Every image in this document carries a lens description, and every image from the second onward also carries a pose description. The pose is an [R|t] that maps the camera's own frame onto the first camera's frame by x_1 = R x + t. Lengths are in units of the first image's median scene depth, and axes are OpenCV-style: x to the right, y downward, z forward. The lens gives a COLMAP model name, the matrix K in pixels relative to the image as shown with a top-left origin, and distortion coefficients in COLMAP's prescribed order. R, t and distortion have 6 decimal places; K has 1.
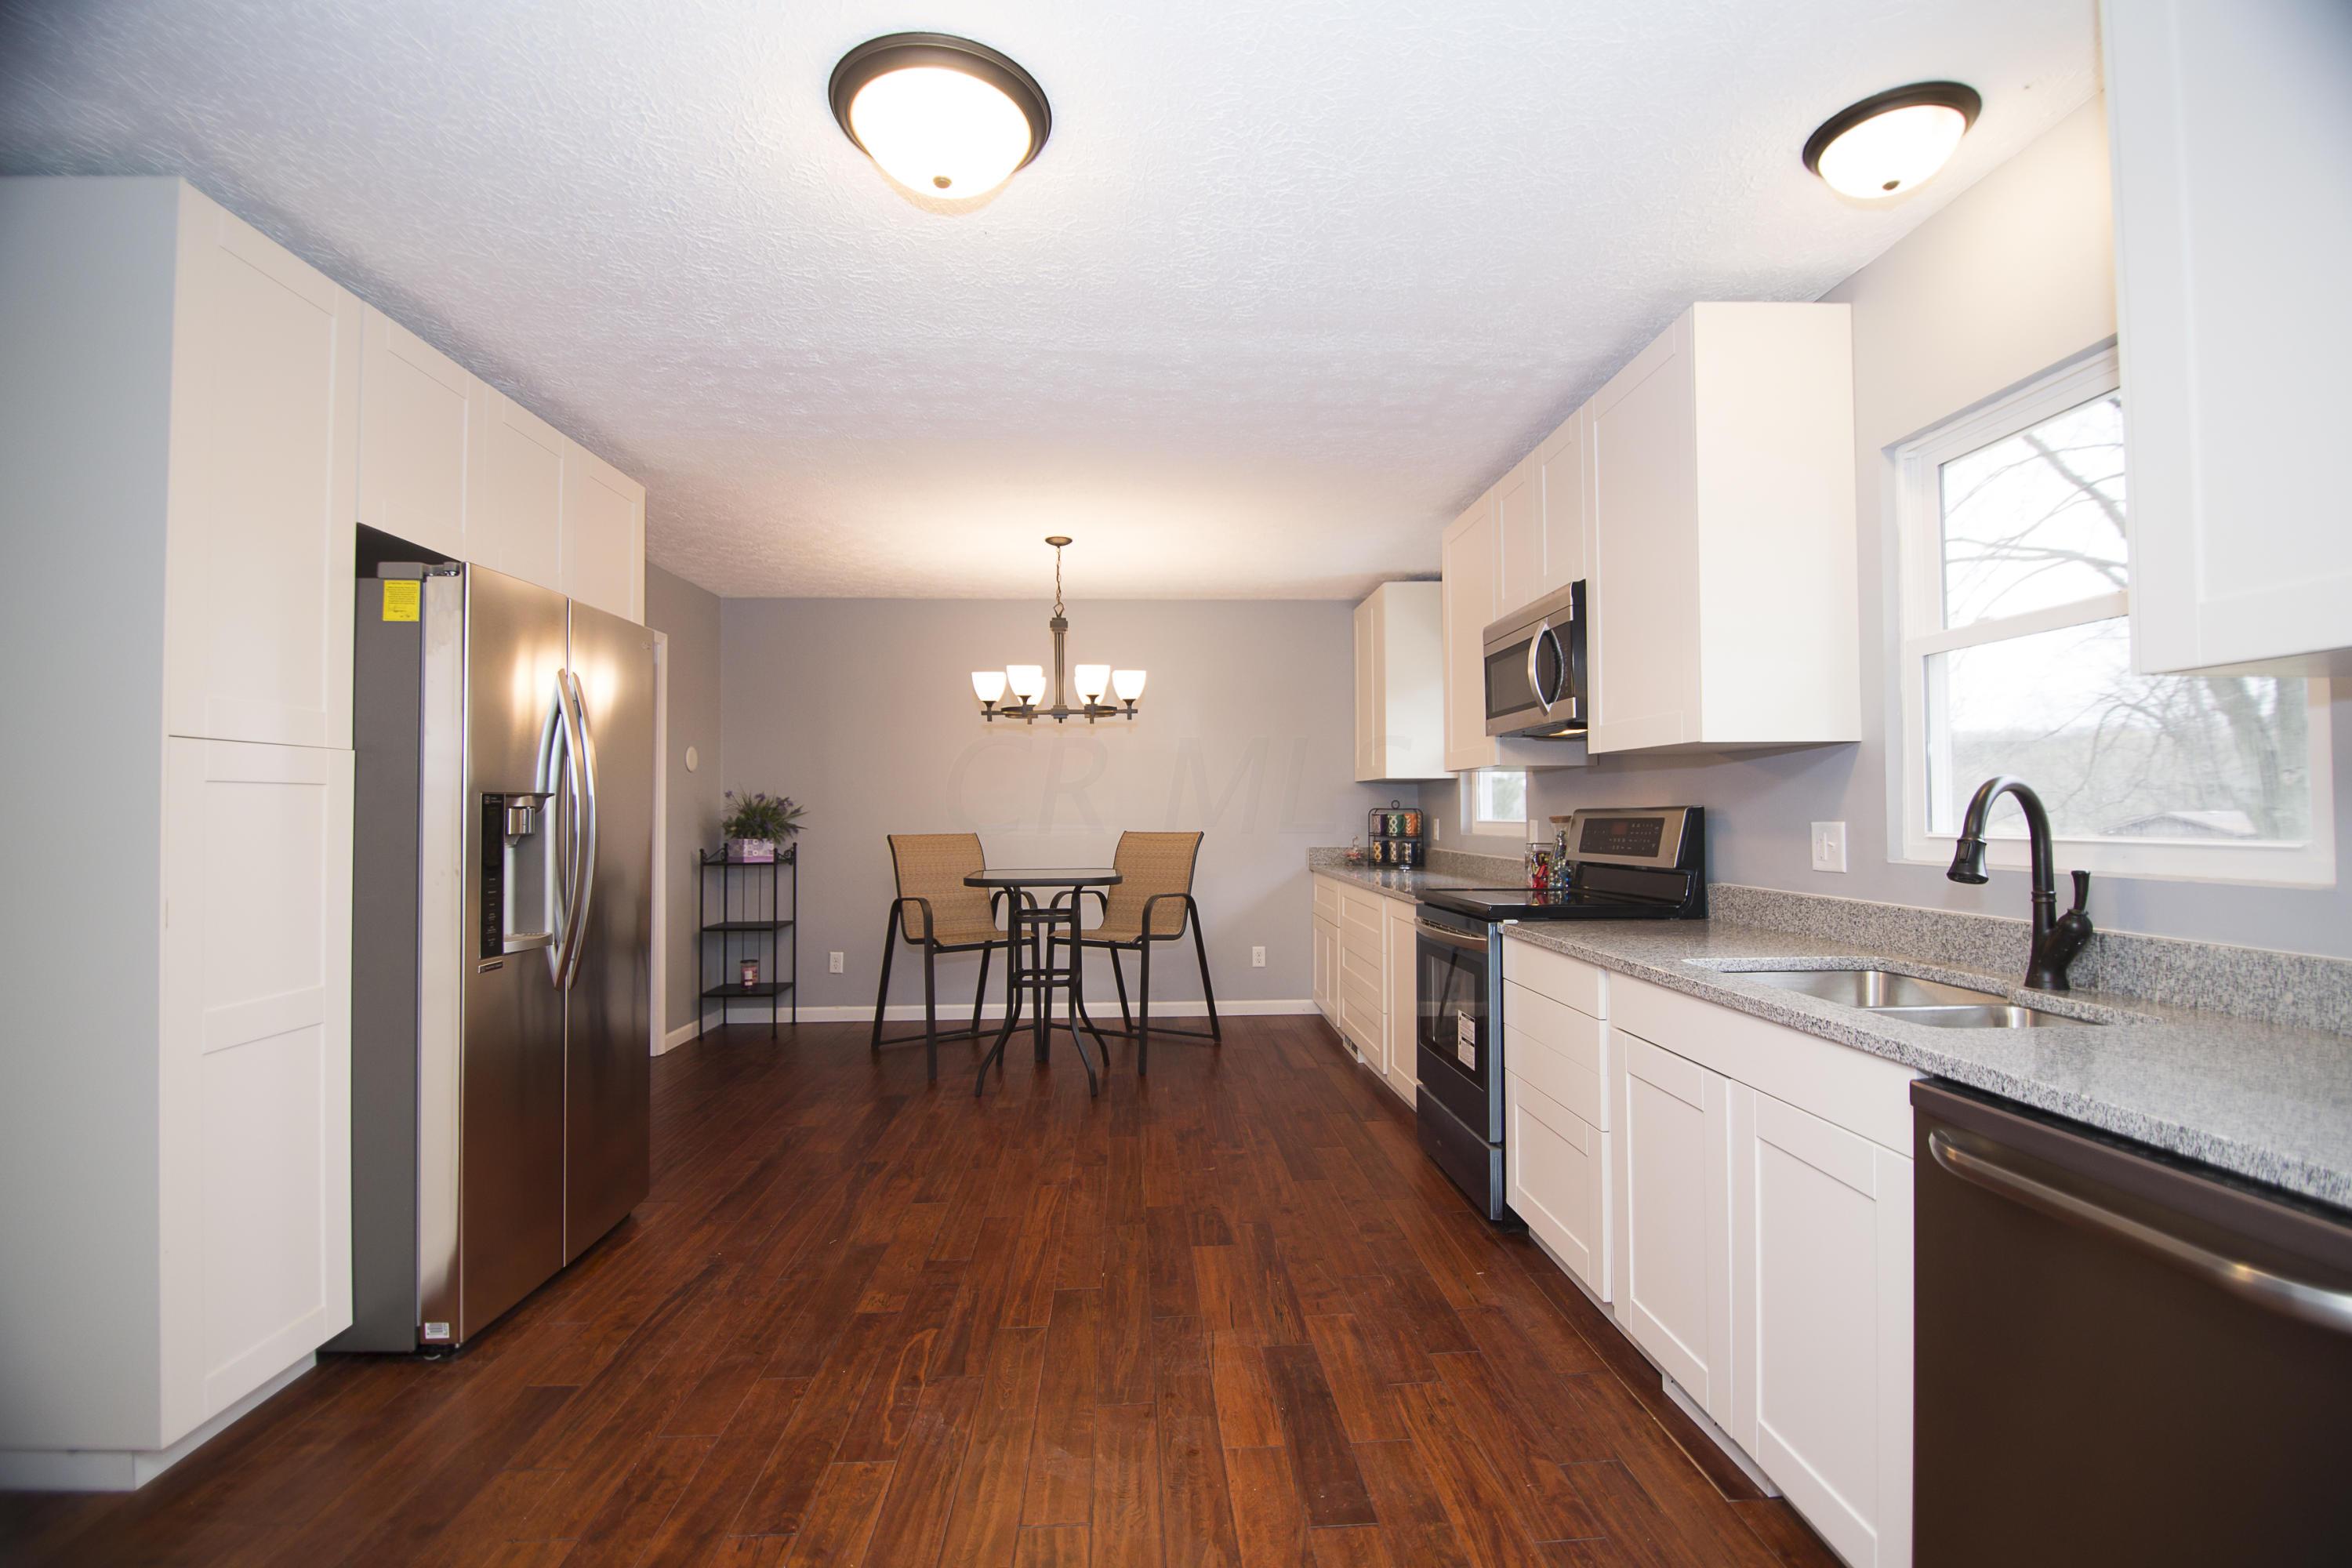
lens RADIAL K [[1050.1, 0, 1180.3], [0, 1050.1, 787.3], [0, 0, 1]] dist [0.000613, -0.011029]
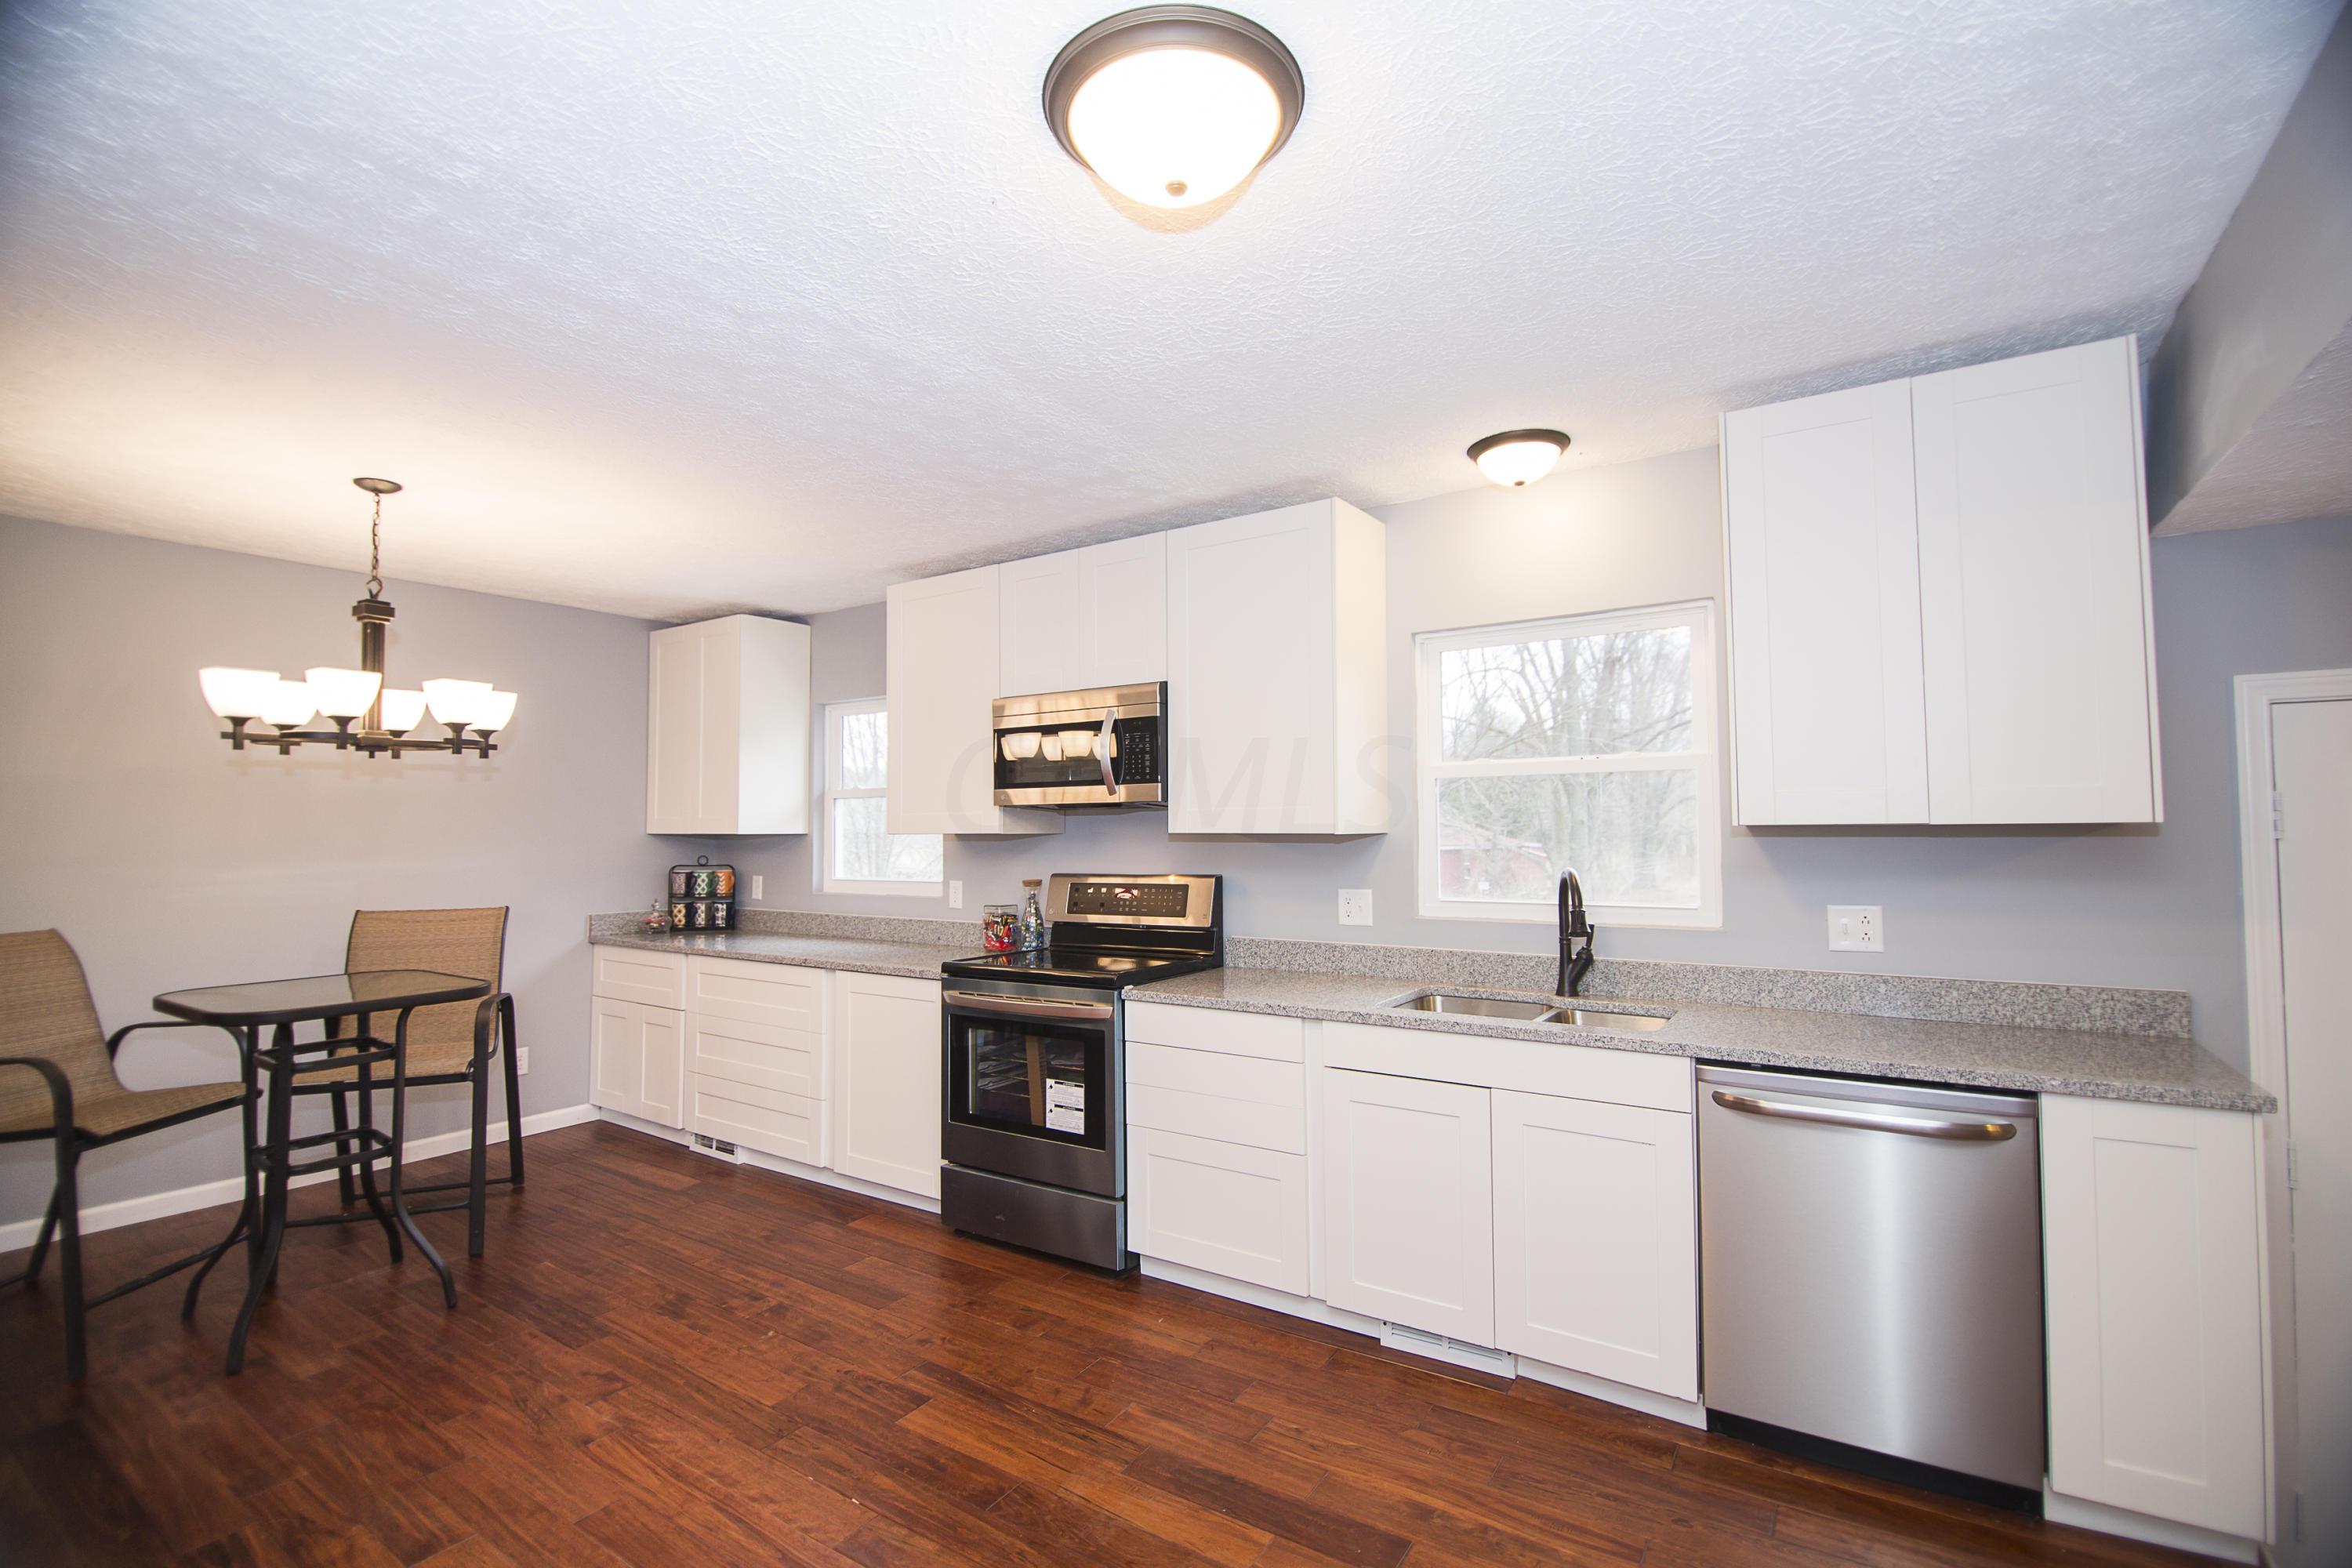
lens RADIAL K [[1050.1, 0, 1180.3], [0, 1050.1, 787.3], [0, 0, 1]] dist [0.000613, -0.011029]
pose [[0.592986, 0.033413, 0.804519, -0.436146], [-0.014073, 0.999416, -0.031135, -0.037898], [-0.805090, 0.007140, 0.593110, 0.251570]]
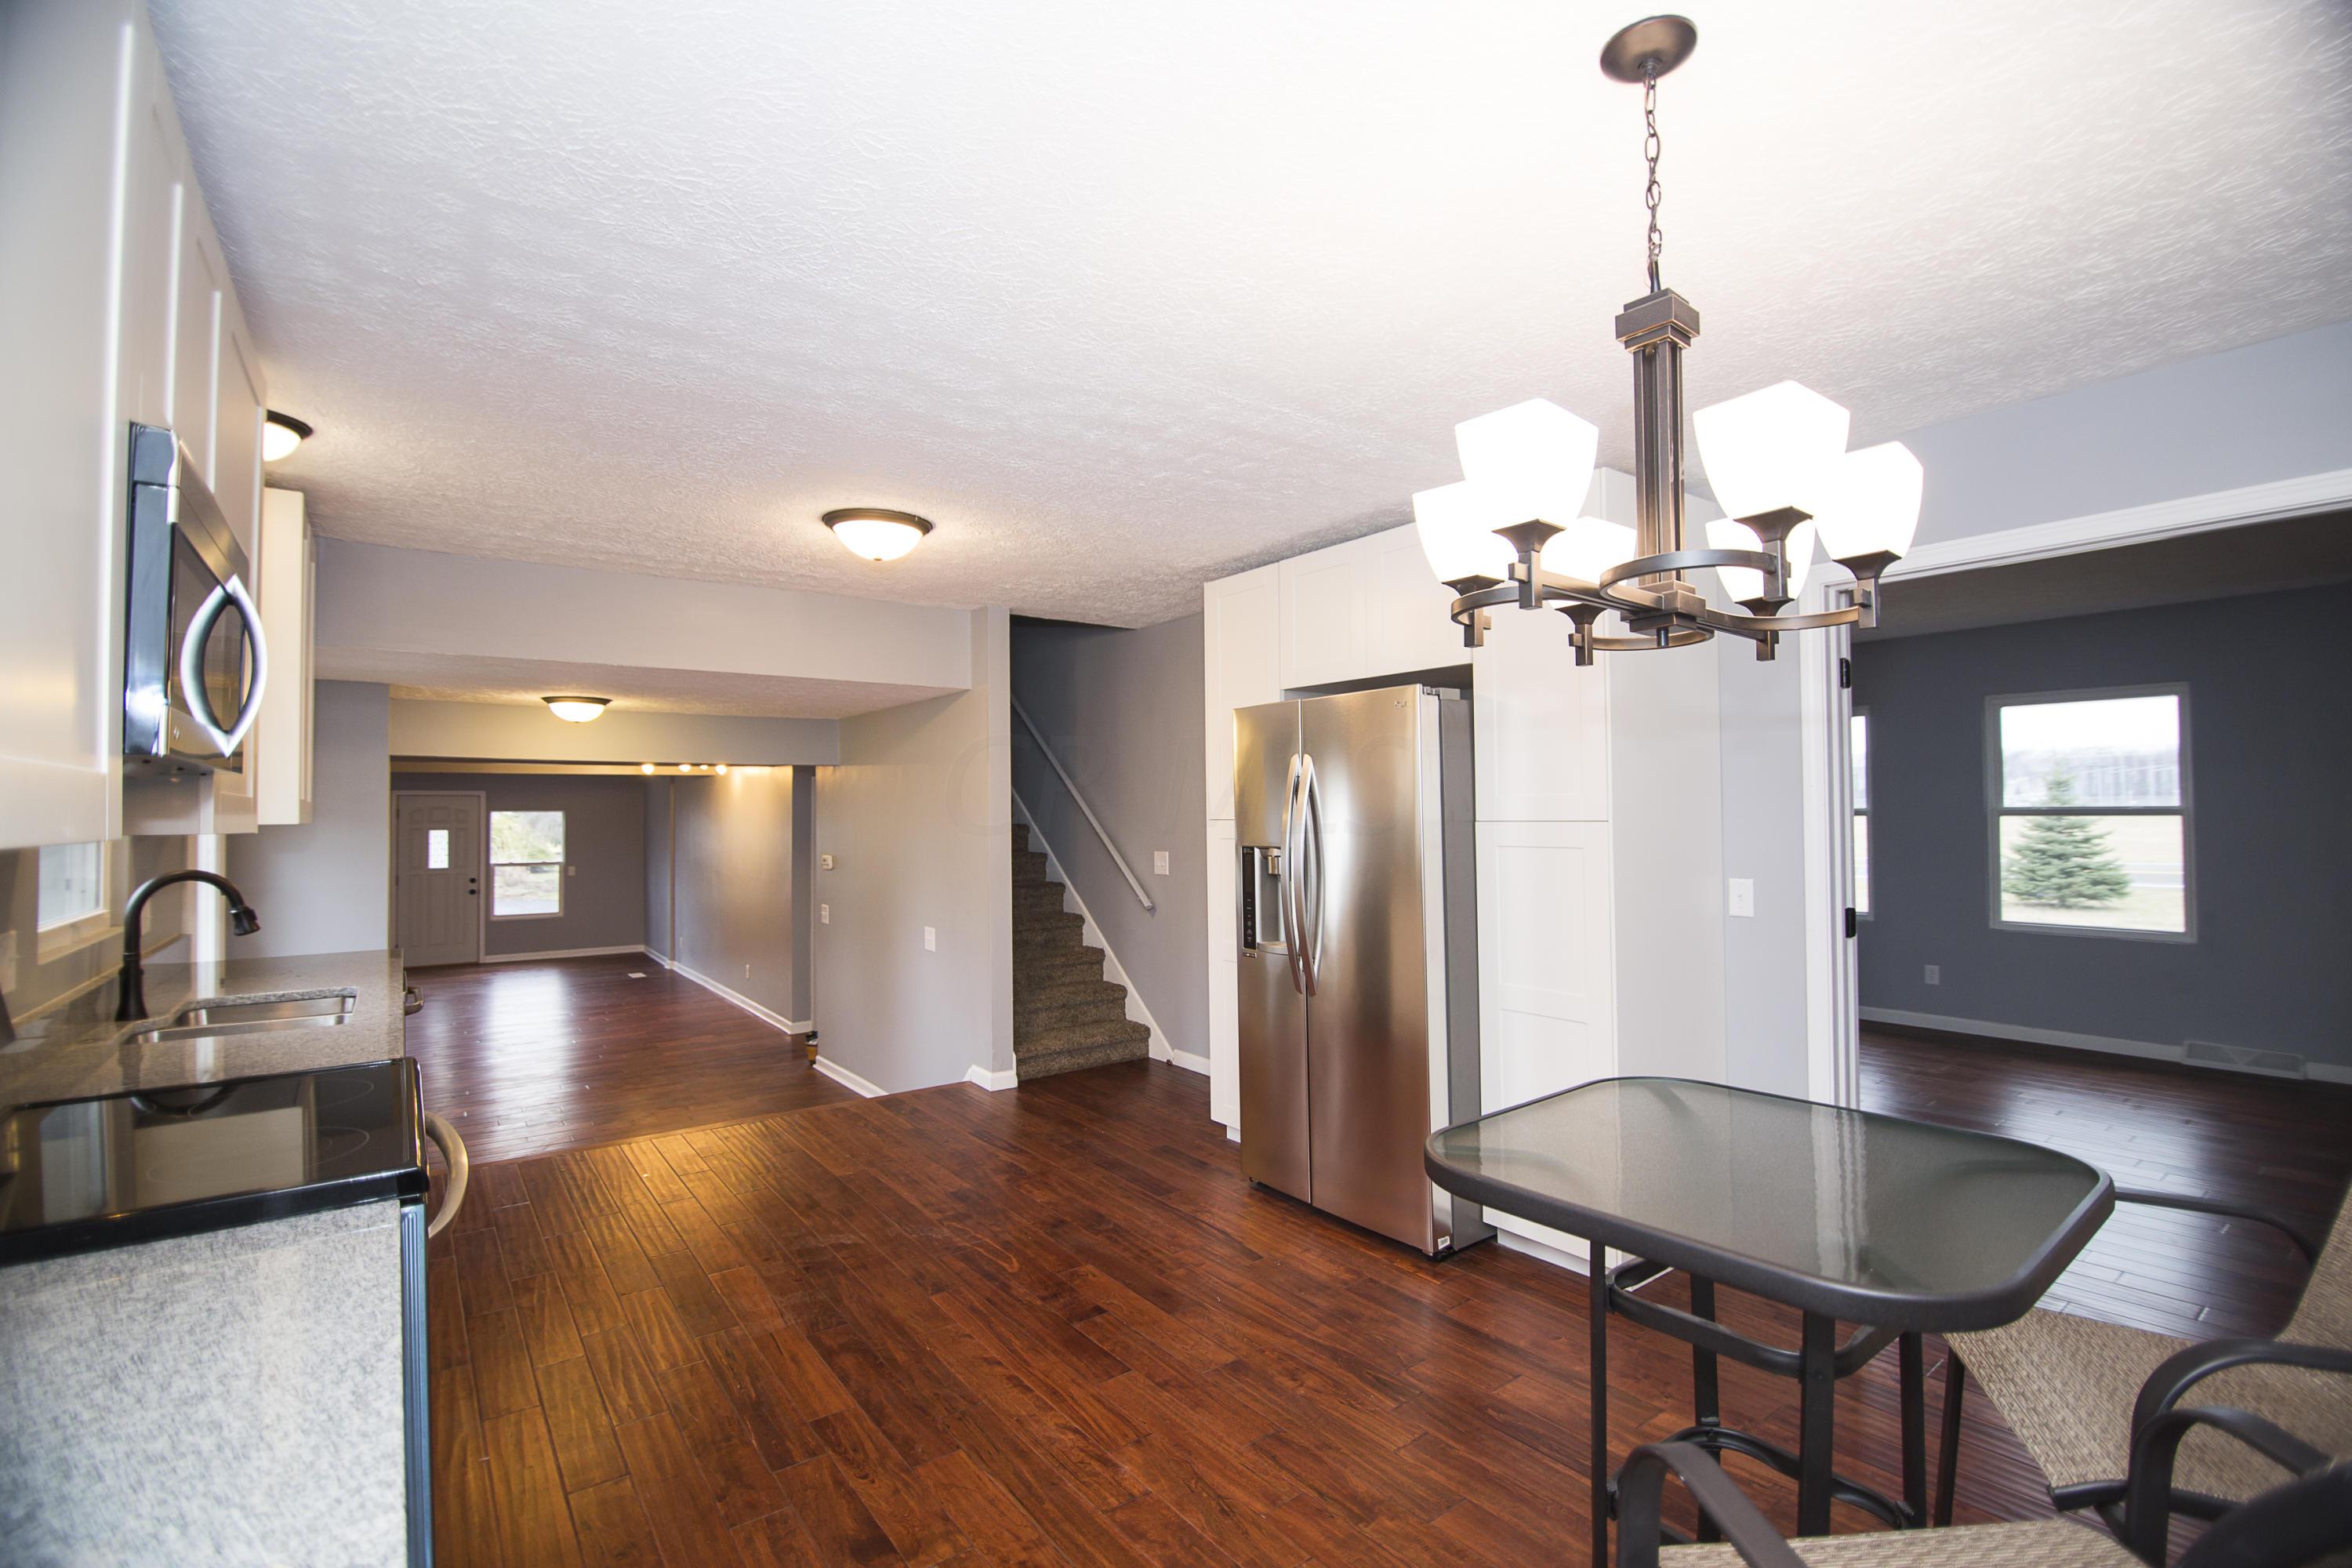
lens RADIAL K [[1024.3, 0, 1176.0], [0, 1024.3, 784.0], [0, 0, 1]] dist [-0.000759, -0.009436]
pose [[-0.827676, -0.004068, -0.561192, 0.210502], [0.026699, 0.998556, -0.046616, -0.014353], [0.560571, -0.053566, -0.826372, 1.480360]]
